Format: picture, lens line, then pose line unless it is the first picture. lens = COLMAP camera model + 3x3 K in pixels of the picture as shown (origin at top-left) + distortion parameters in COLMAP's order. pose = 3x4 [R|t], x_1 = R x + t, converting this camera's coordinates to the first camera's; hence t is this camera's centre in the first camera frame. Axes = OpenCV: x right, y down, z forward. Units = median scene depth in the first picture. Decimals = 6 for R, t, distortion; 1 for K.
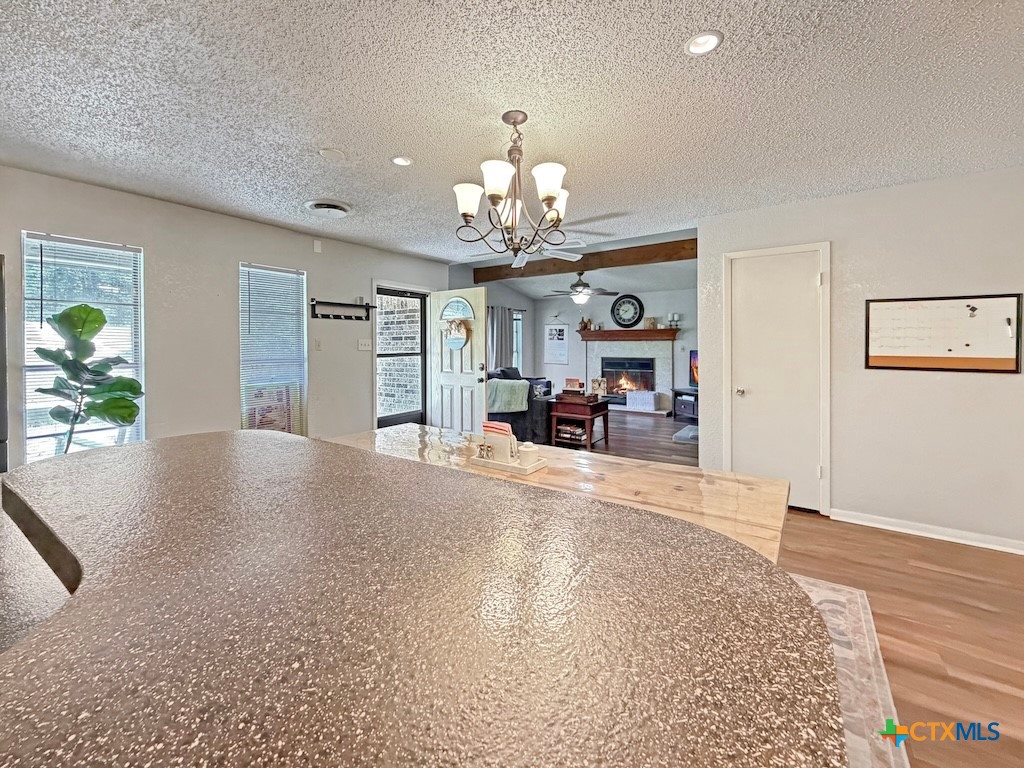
lens RADIAL K [[416.0, 0, 503.2], [0, 416.0, 348.7], [0, 0, 1]] dist [-0.000683, -0.000046]
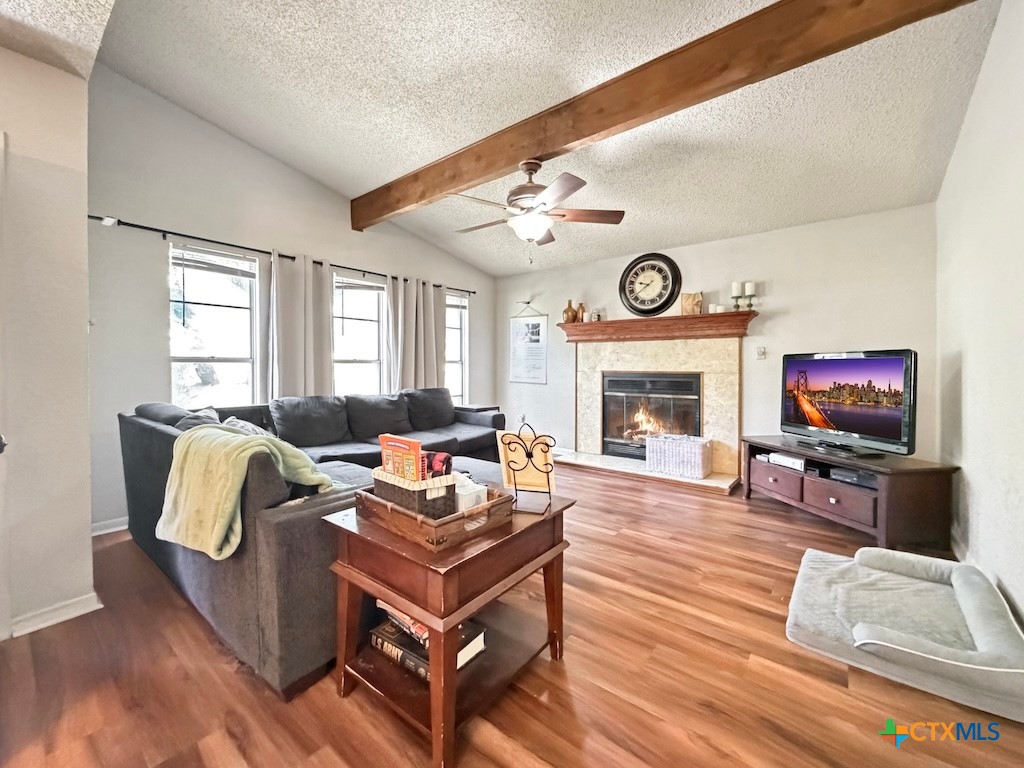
lens RADIAL K [[416.0, 0, 511.0], [0, 416.0, 373.6], [0, 0, 1]] dist [-0.000683, -0.000046]
pose [[0.998814, 0.002047, -0.048648, 0.214587], [-0.001426, 0.999917, 0.012792, 0.025213], [0.048670, -0.012707, 0.998734, 0.666485]]
